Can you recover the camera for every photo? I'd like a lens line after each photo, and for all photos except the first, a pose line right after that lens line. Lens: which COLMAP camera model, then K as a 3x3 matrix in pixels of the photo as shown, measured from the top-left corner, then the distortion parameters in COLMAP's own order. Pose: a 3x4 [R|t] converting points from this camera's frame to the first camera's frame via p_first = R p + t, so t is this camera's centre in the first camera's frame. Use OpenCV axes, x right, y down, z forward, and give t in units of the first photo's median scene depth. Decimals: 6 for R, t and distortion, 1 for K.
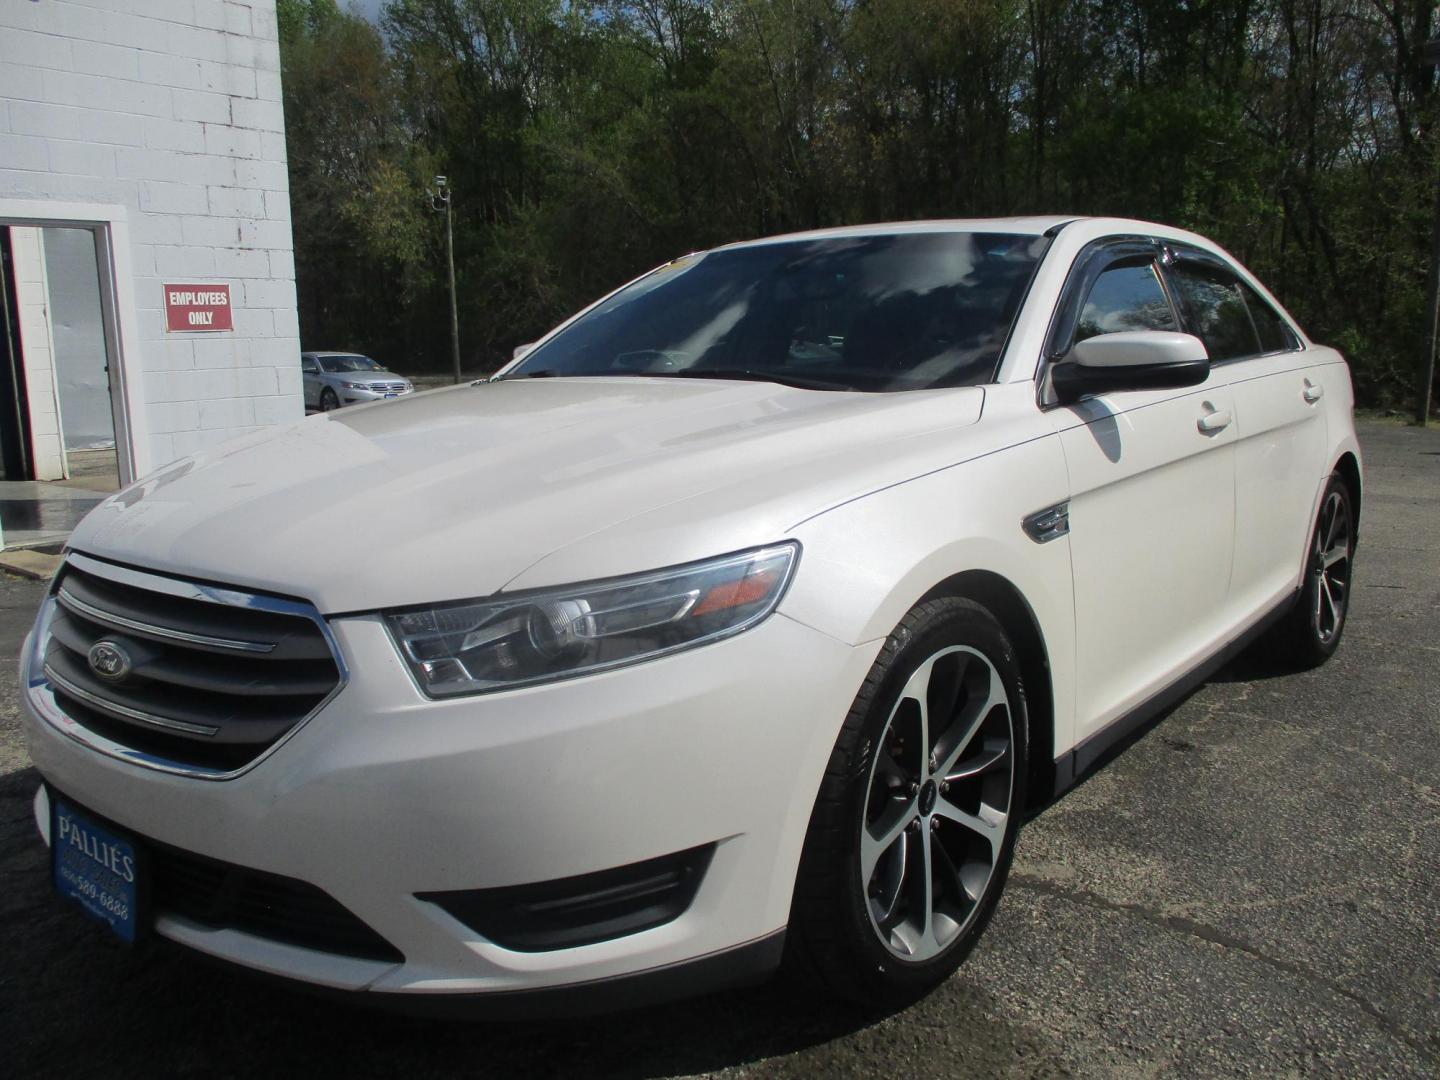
lens RADIAL K [[1194.7, 0, 716.6], [0, 1194.7, 536.4], [0, 0, 1]] dist [-0.031528, 0.005577]
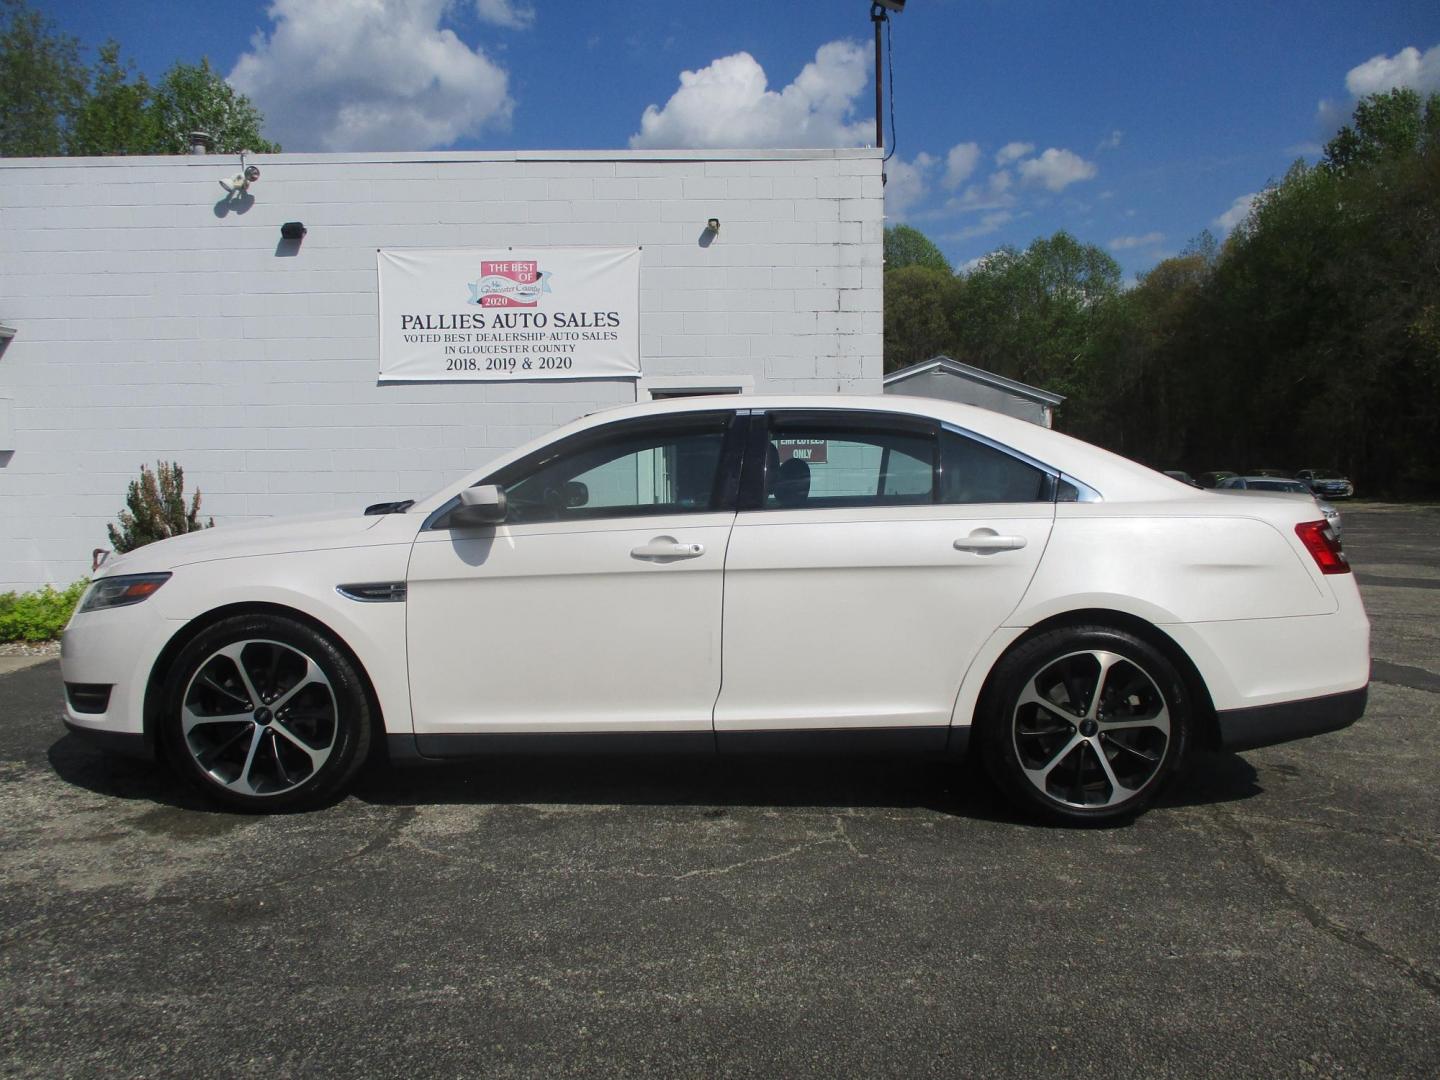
lens RADIAL K [[1194.7, 0, 716.6], [0, 1194.7, 536.4], [0, 0, 1]] dist [-0.031528, 0.005577]
pose [[0.632082, 0.054492, -0.772983, 1.807089], [-0.131335, 0.990626, -0.037560, -0.085196], [0.763690, 0.125261, 0.633314, 0.238096]]
